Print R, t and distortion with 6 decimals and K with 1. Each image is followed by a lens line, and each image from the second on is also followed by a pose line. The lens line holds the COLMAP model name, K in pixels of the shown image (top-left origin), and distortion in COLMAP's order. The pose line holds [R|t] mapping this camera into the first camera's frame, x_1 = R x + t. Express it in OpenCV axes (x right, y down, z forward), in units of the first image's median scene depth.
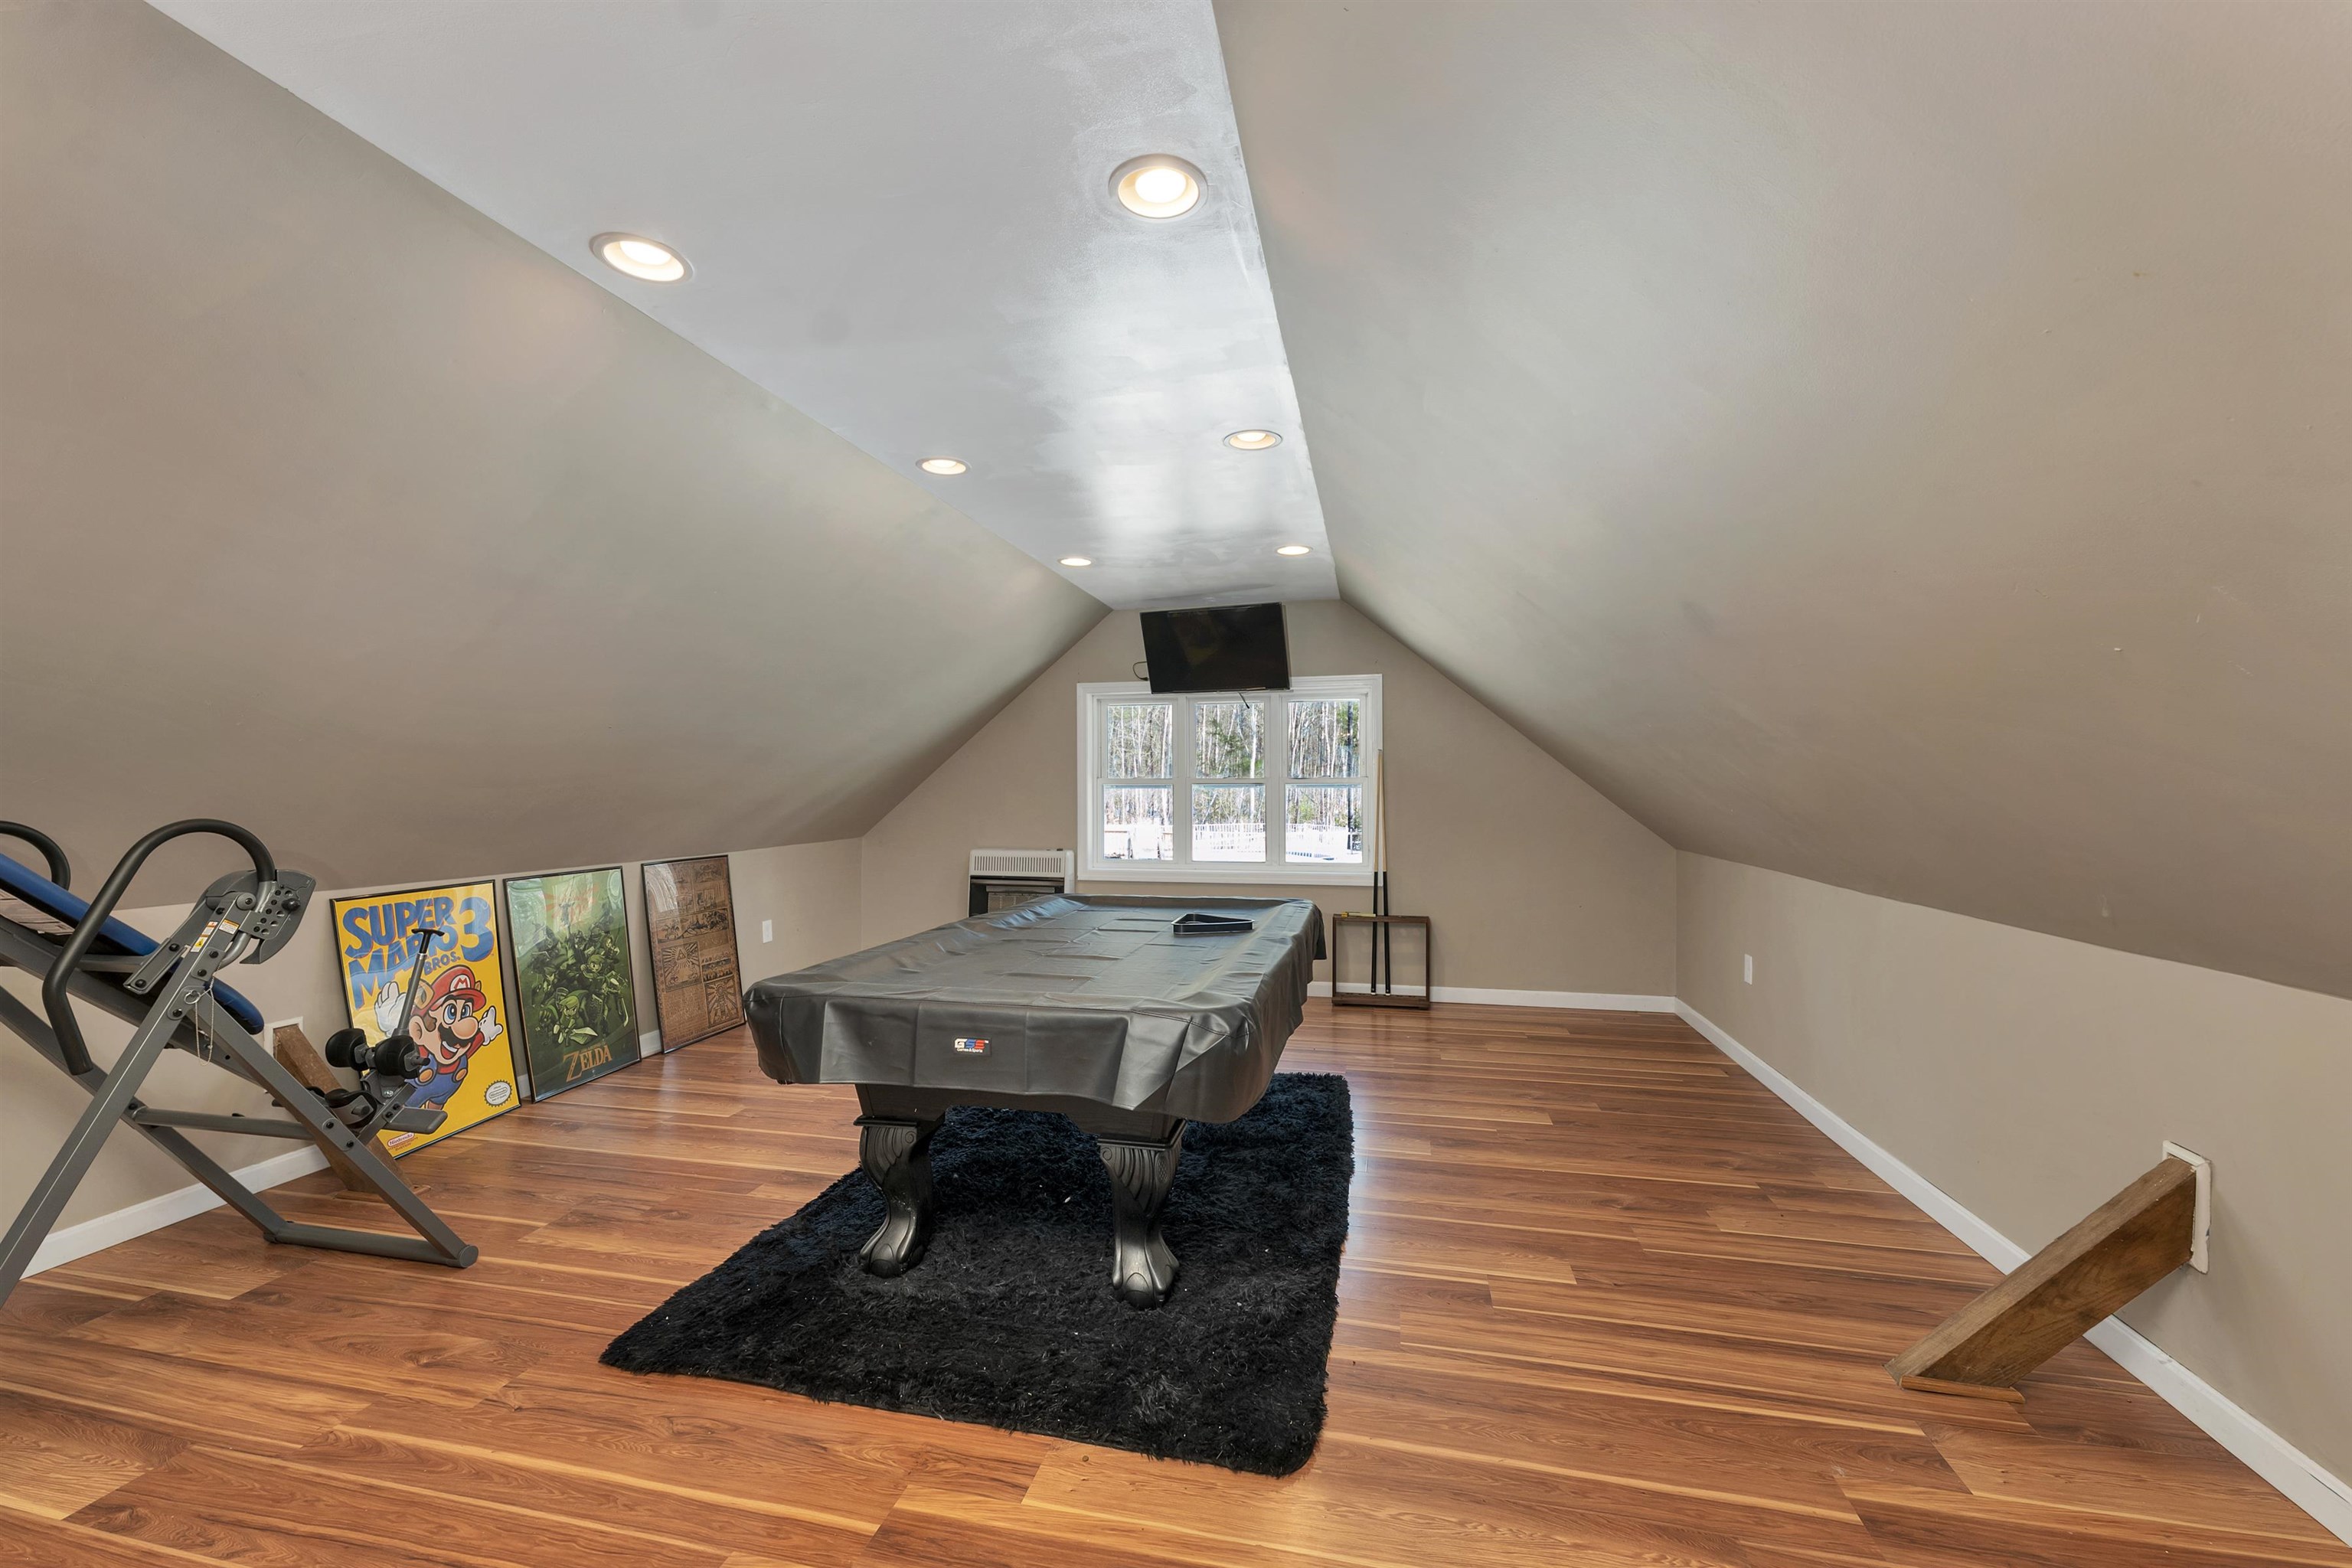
lens RADIAL K [[1000.5, 0, 1165.7], [0, 1000.5, 788.1], [0, 0, 1]] dist [0.004201, -0.000539]
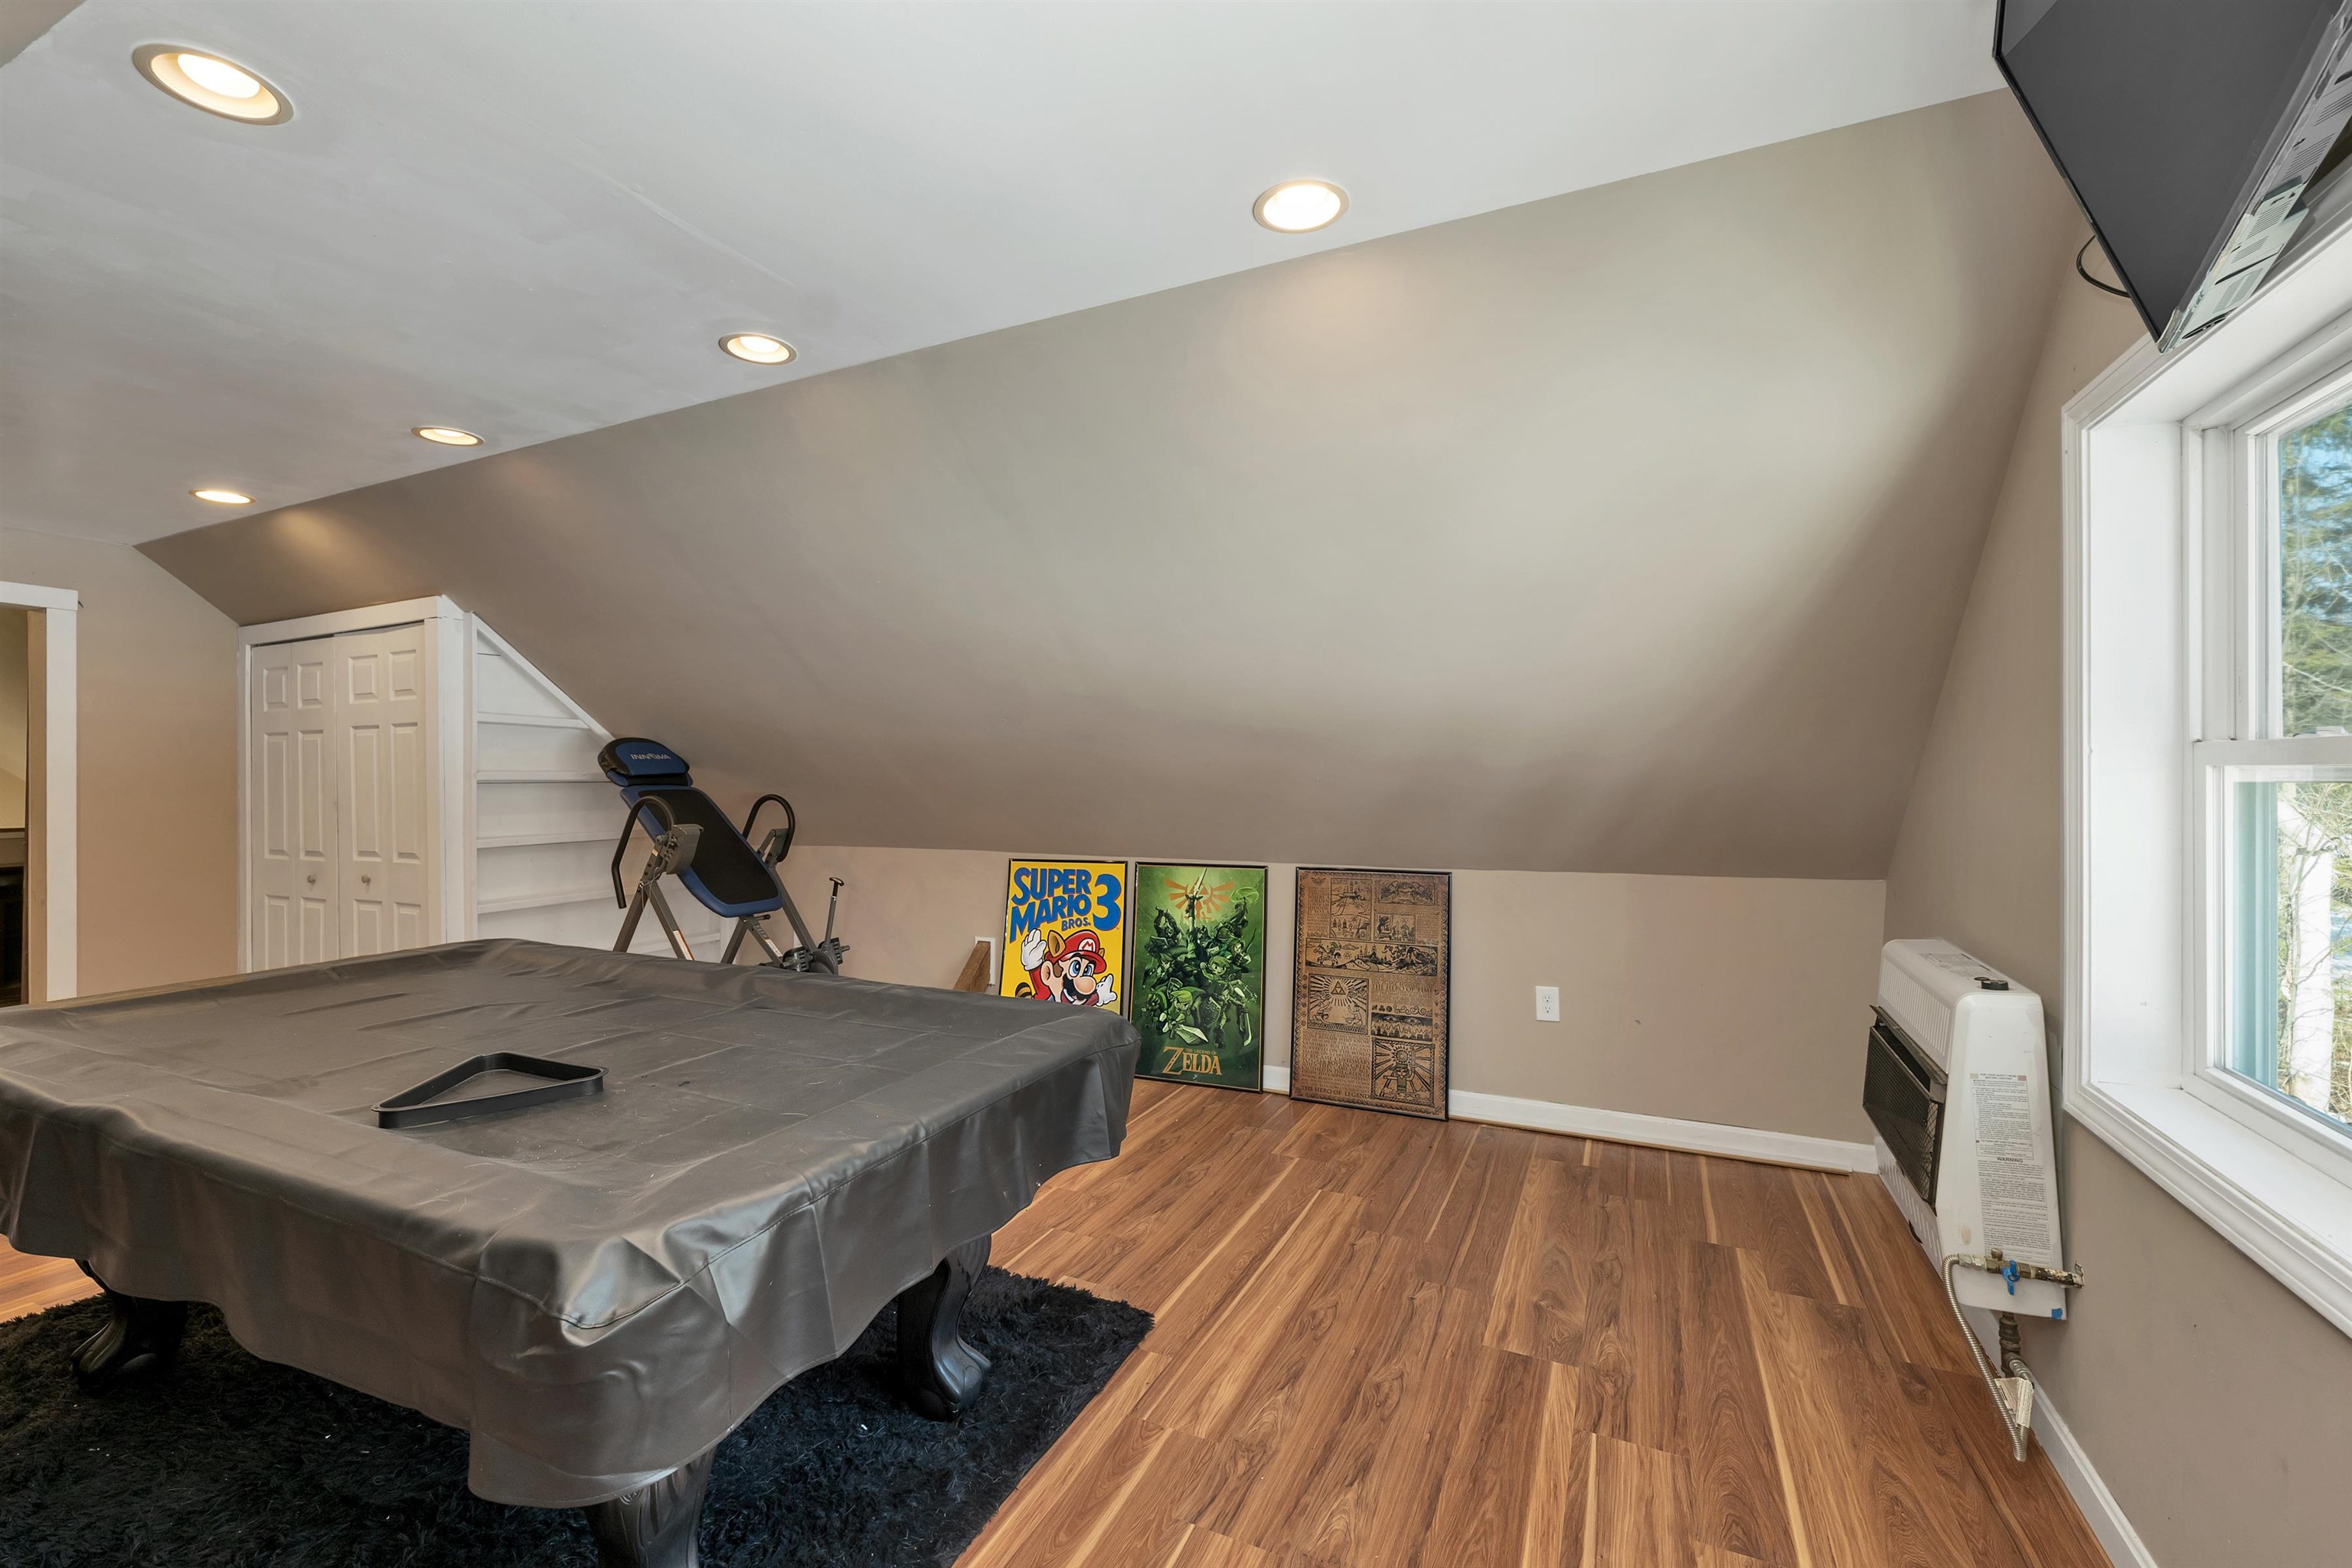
lens RADIAL K [[1000.5, 0, 1171.6], [0, 1000.5, 772.3], [0, 0, 1]] dist [0.004201, -0.000539]
pose [[-0.227852, 0.004031, -0.973687, 0.366991], [0.006075, 0.999978, 0.002718, -0.008238], [0.973677, -0.005296, -0.227872, 1.234317]]
